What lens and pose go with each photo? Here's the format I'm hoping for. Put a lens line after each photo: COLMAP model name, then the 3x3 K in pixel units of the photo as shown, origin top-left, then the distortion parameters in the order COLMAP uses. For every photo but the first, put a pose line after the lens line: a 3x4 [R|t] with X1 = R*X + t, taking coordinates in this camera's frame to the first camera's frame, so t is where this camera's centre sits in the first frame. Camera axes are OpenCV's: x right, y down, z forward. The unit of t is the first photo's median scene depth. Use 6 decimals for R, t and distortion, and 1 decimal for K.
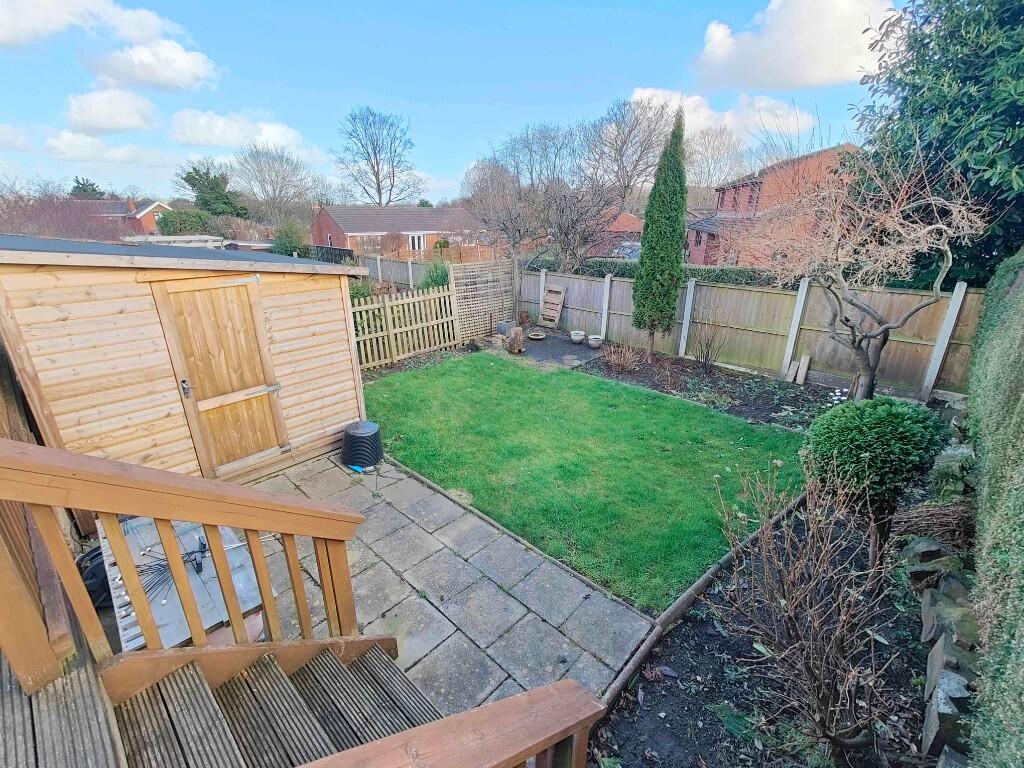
lens RADIAL K [[448.5, 0, 515.8], [0, 448.5, 378.8], [0, 0, 1]] dist [0.004168, 0.000013]
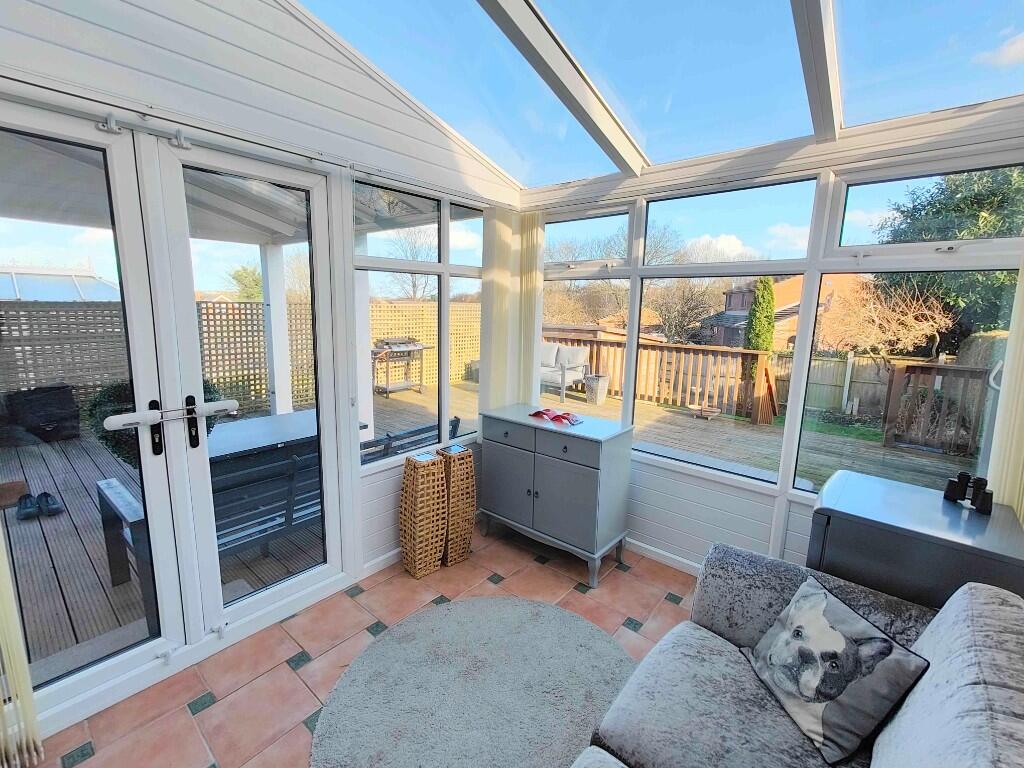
lens RADIAL K [[450.7, 0, 512.9], [0, 450.7, 379.8], [0, 0, 1]] dist [0.006689, 0.000201]
pose [[0.999699, 0.007104, 0.023479, -0.742796], [-0.002444, 0.981228, -0.192835, 0.235692], [-0.024408, 0.192719, 0.980950, -0.691191]]
